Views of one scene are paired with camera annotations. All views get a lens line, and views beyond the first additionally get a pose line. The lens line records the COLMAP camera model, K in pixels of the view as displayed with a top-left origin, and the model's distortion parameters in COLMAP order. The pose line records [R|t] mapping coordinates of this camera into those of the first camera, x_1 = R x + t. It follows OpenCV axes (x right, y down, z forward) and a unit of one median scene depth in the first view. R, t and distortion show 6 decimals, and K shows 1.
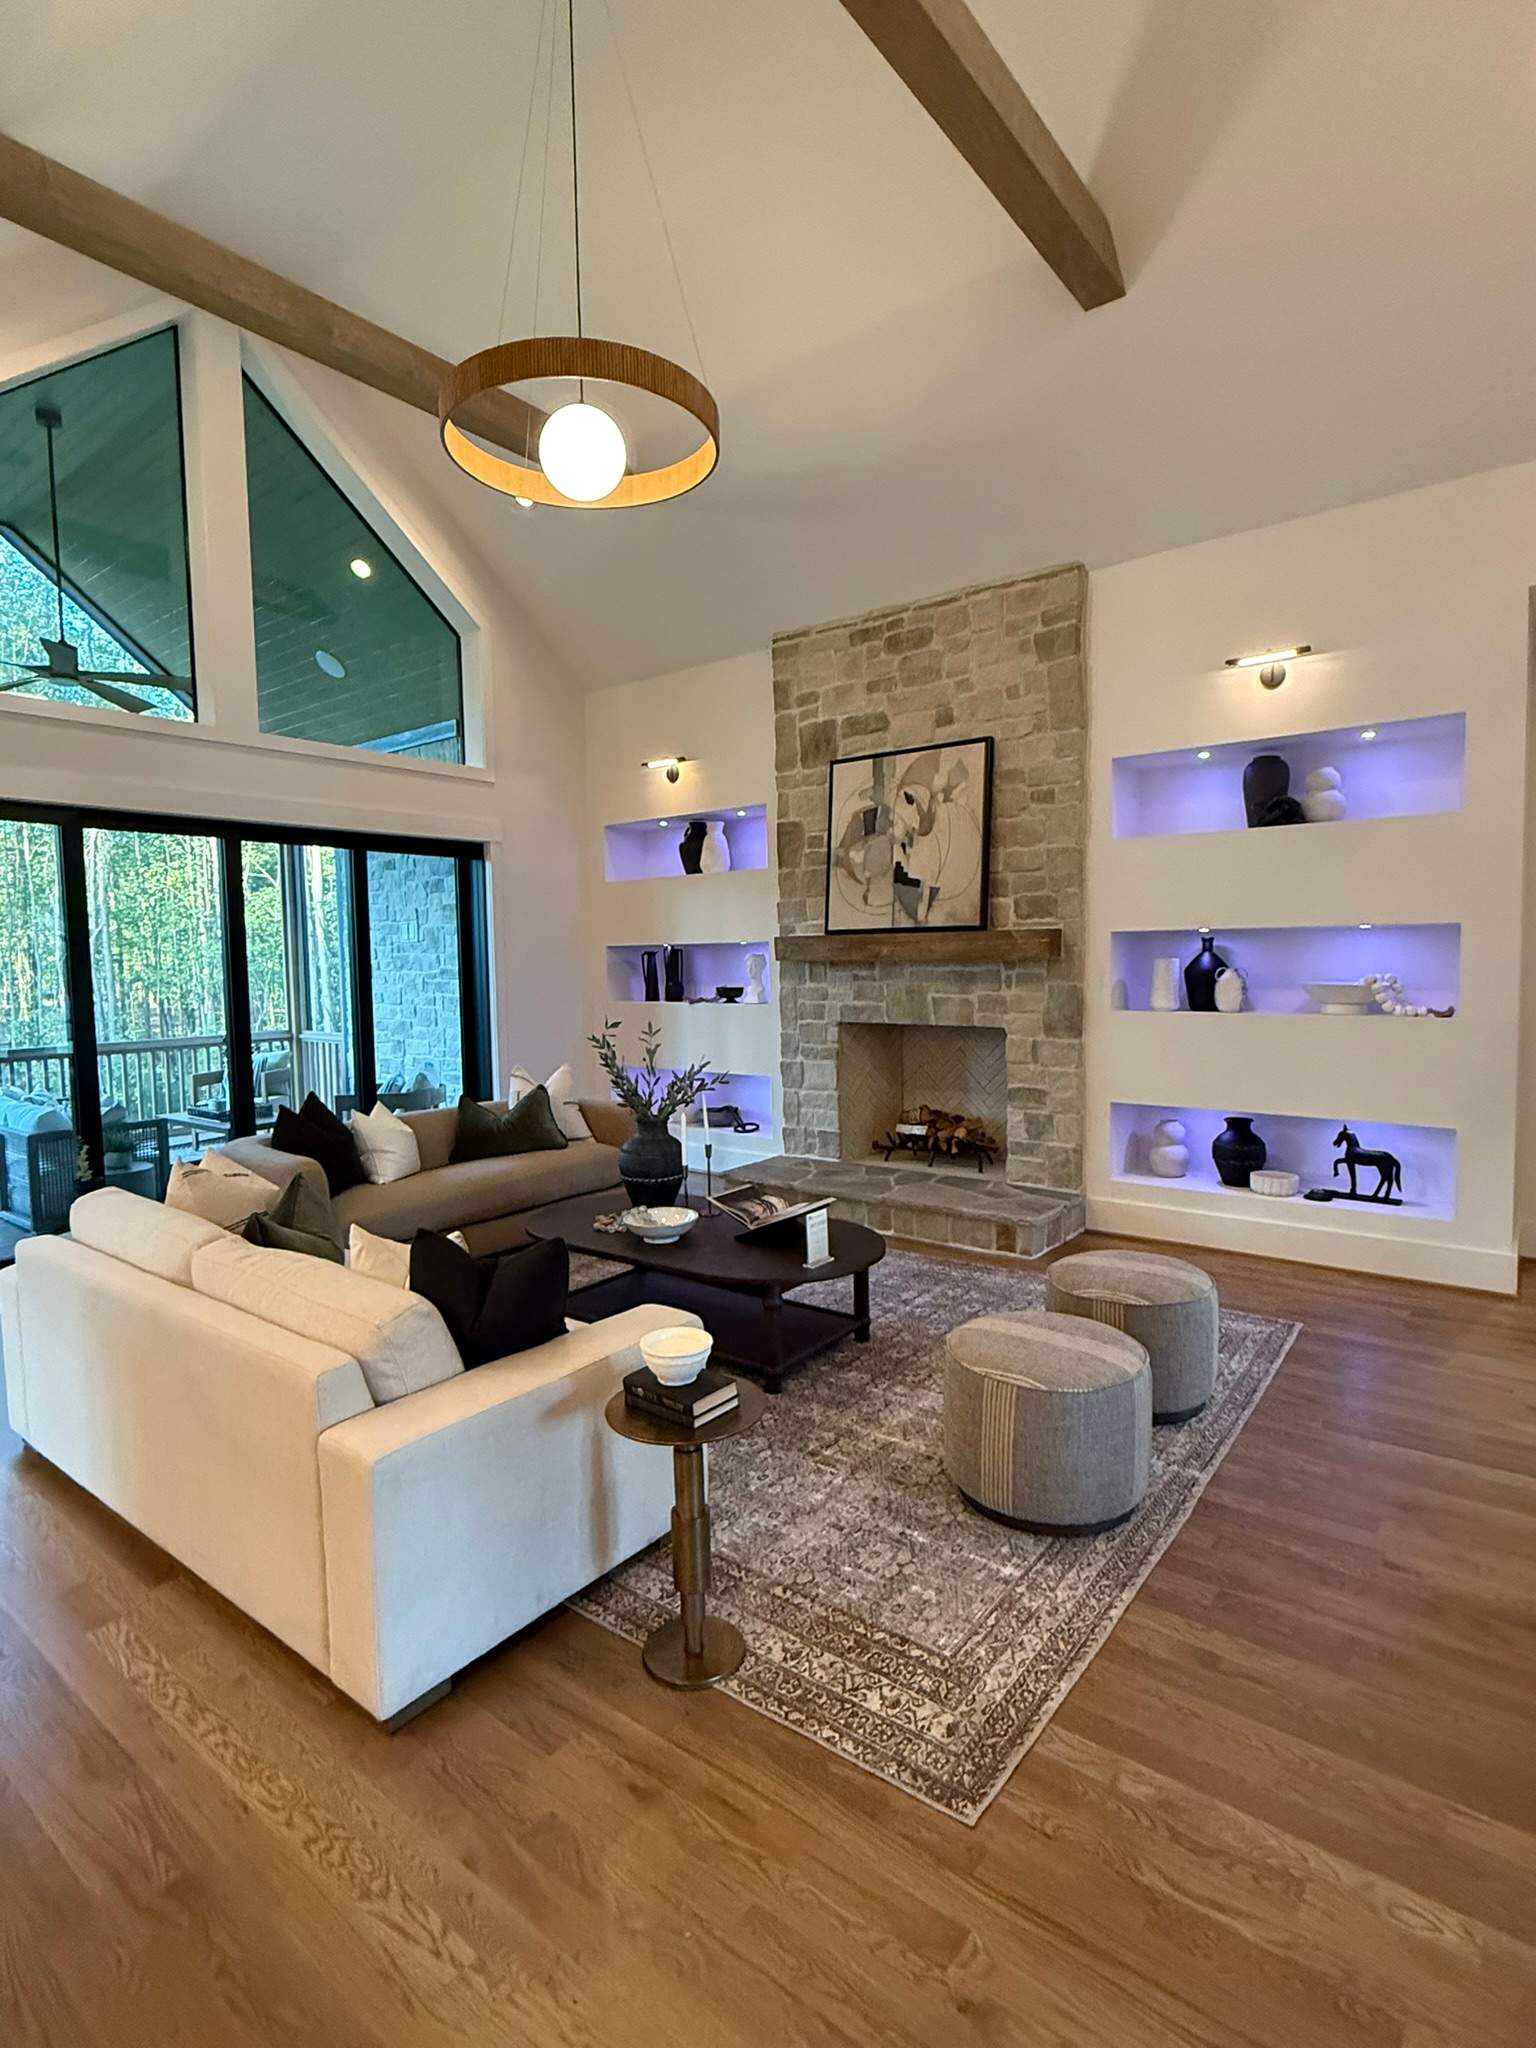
lens RADIAL K [[1033.5, 0, 768.0], [0, 1033.5, 1024.0], [0, 0, 1]] dist [0.000572, -0.000033]
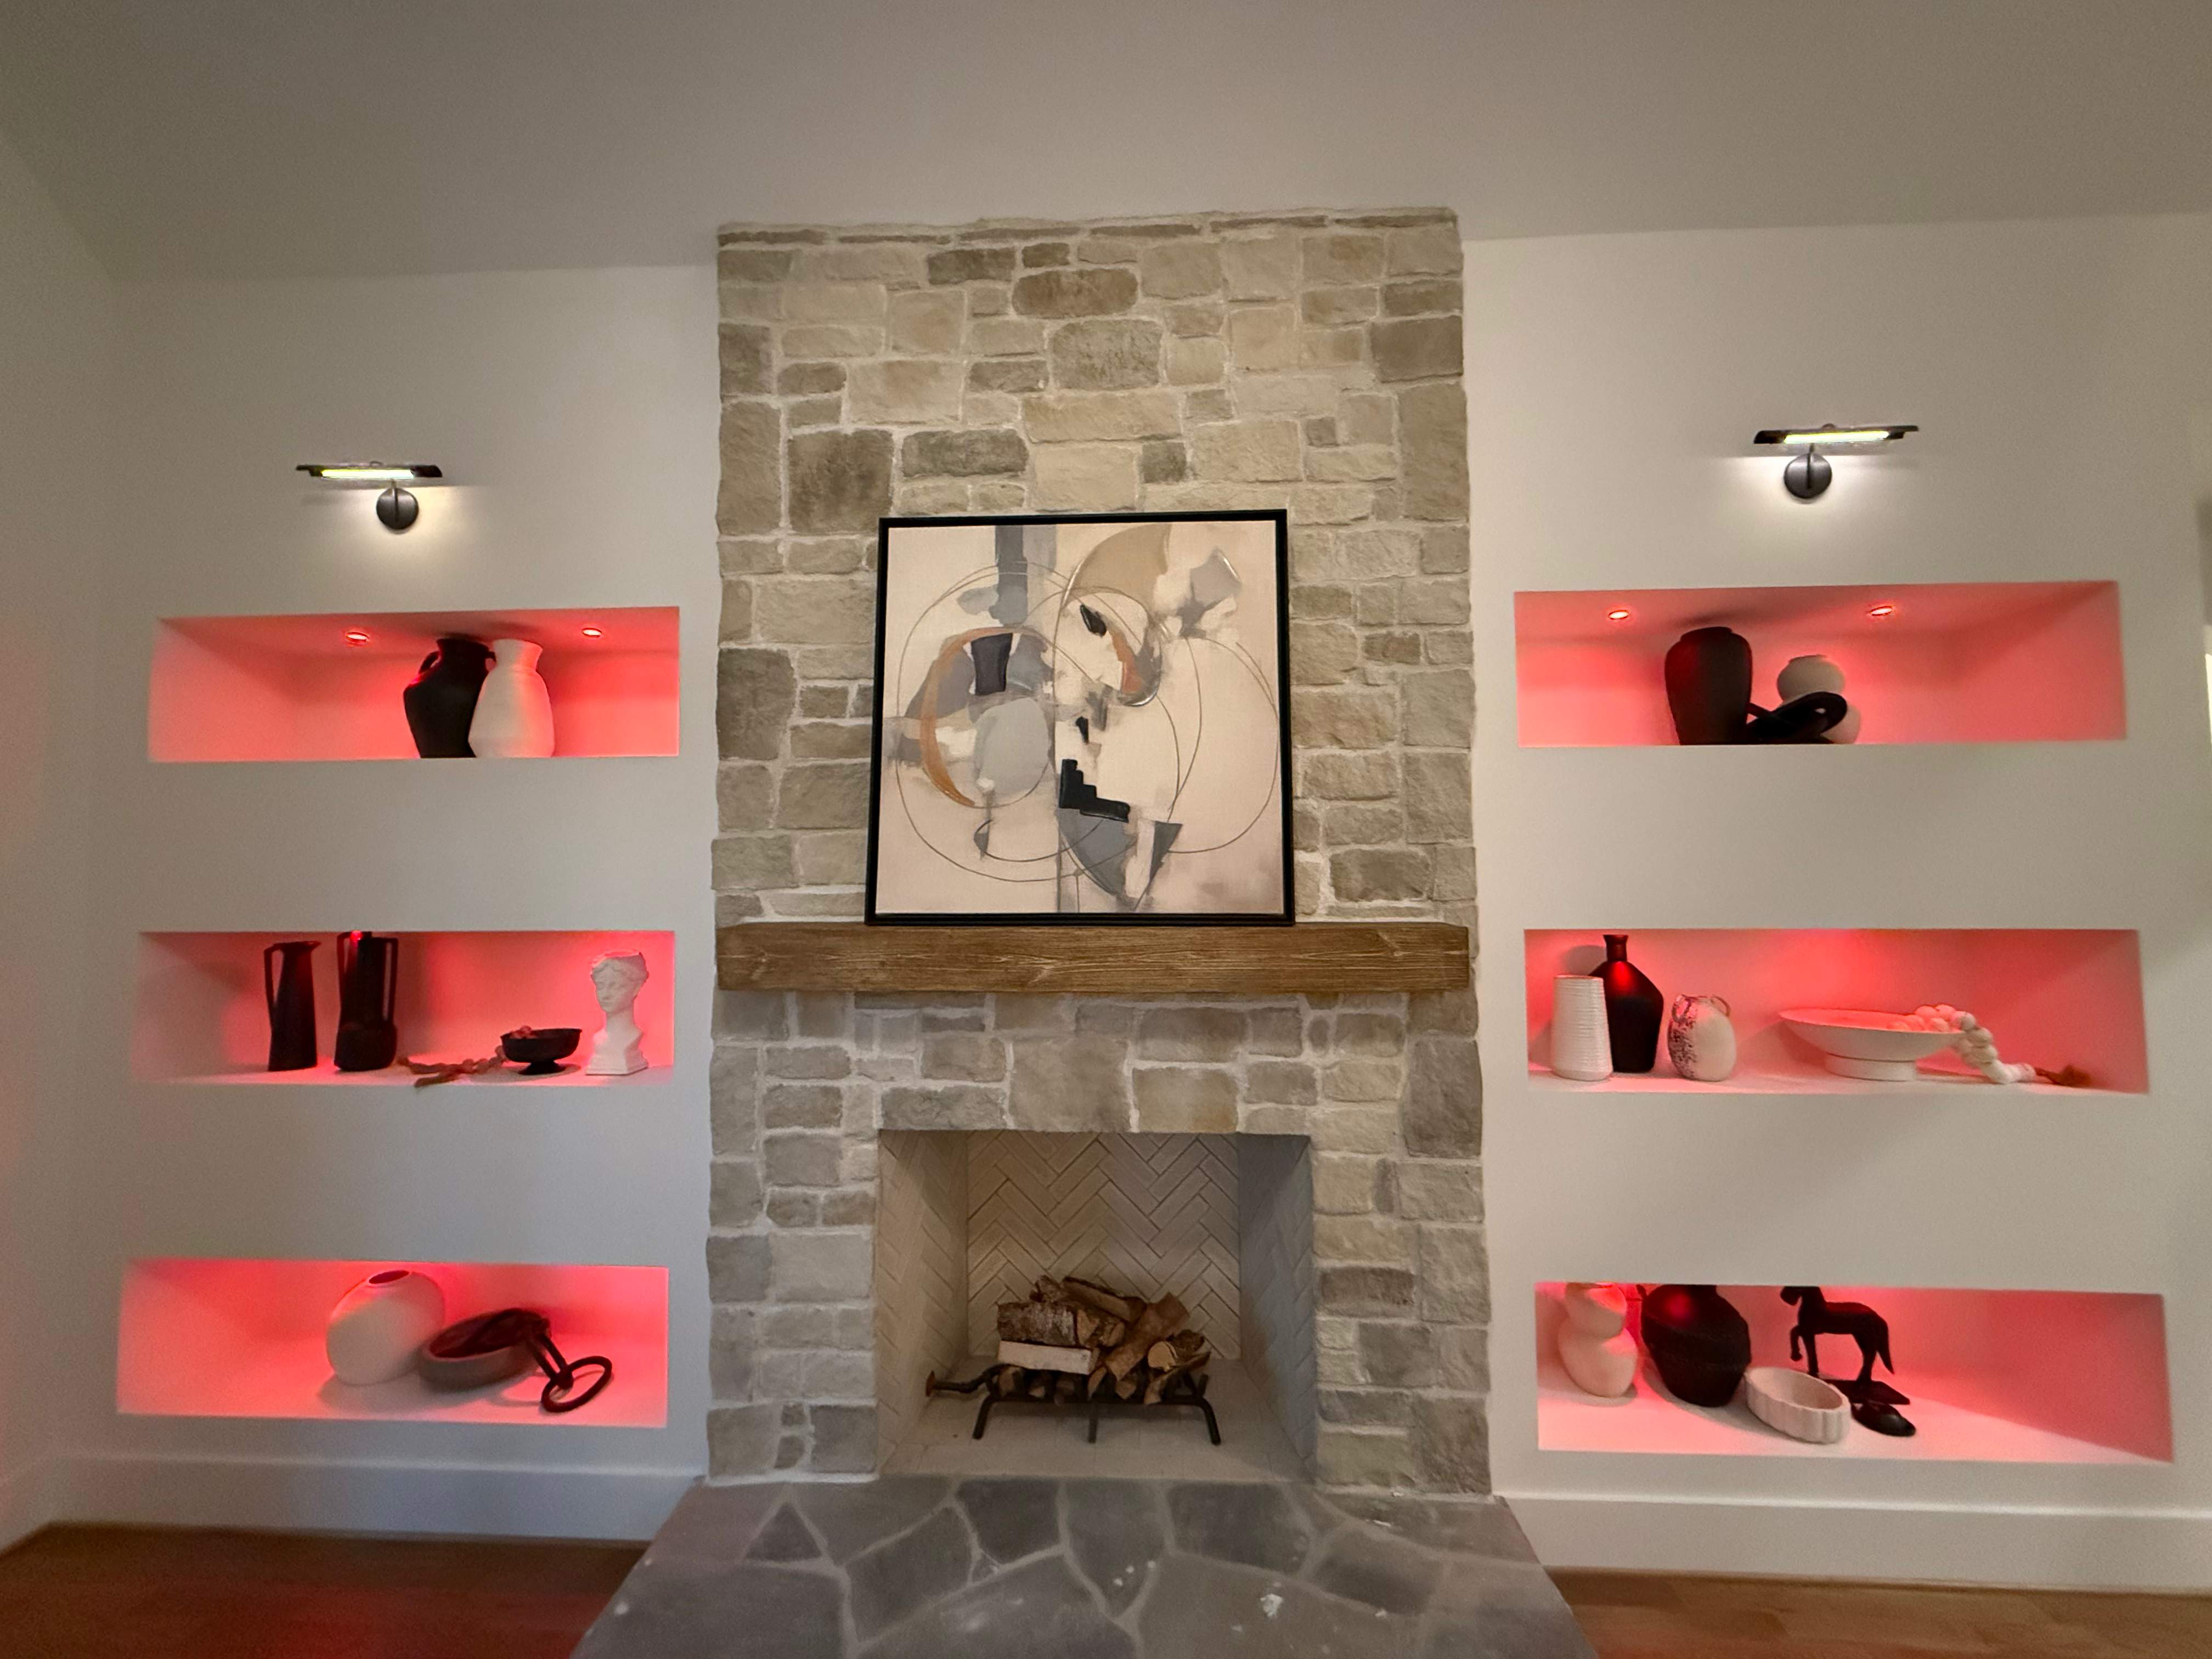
lens RADIAL K [[880.1, 0, 1106.0], [0, 880.1, 829.5], [0, 0, 1]] dist [-0.000233, -0.000162]
pose [[0.815560, 0.040660, 0.577242, -0.071531], [0.029158, 0.993374, -0.111169, -0.085966], [-0.577937, 0.107496, 0.808971, 0.689519]]
